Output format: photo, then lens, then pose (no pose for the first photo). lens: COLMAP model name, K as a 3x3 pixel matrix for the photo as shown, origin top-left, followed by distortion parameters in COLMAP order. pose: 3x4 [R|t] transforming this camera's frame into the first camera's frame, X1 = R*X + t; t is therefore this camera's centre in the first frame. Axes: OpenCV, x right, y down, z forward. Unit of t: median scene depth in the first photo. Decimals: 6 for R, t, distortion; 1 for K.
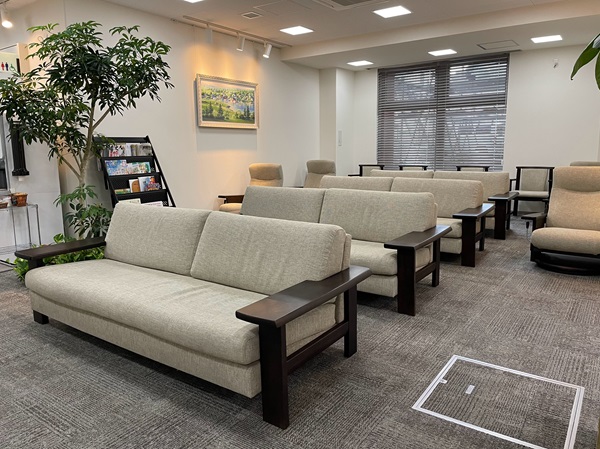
lens RADIAL K [[456.2, 0, 301.5], [0, 456.2, 220.6], [0, 0, 1]] dist [0.060487, -0.072454]
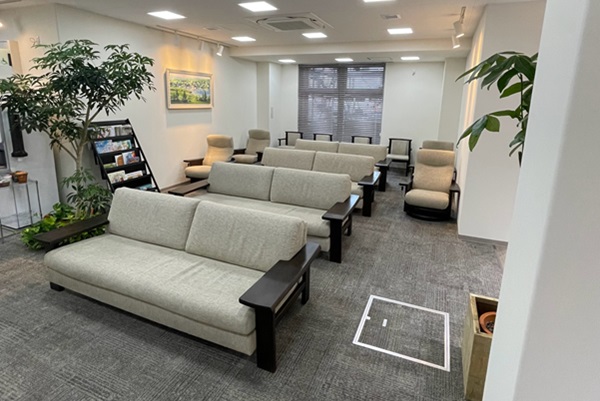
lens RADIAL K [[330.7, 0, 306.1], [0, 330.7, 169.1], [0, 0, 1]] dist [-0.013201, 0.008512]
pose [[0.973979, -0.009869, 0.226421, -0.091996], [-0.001931, 0.998654, 0.051837, -0.135696], [-0.226628, -0.050926, 0.972649, -0.004632]]
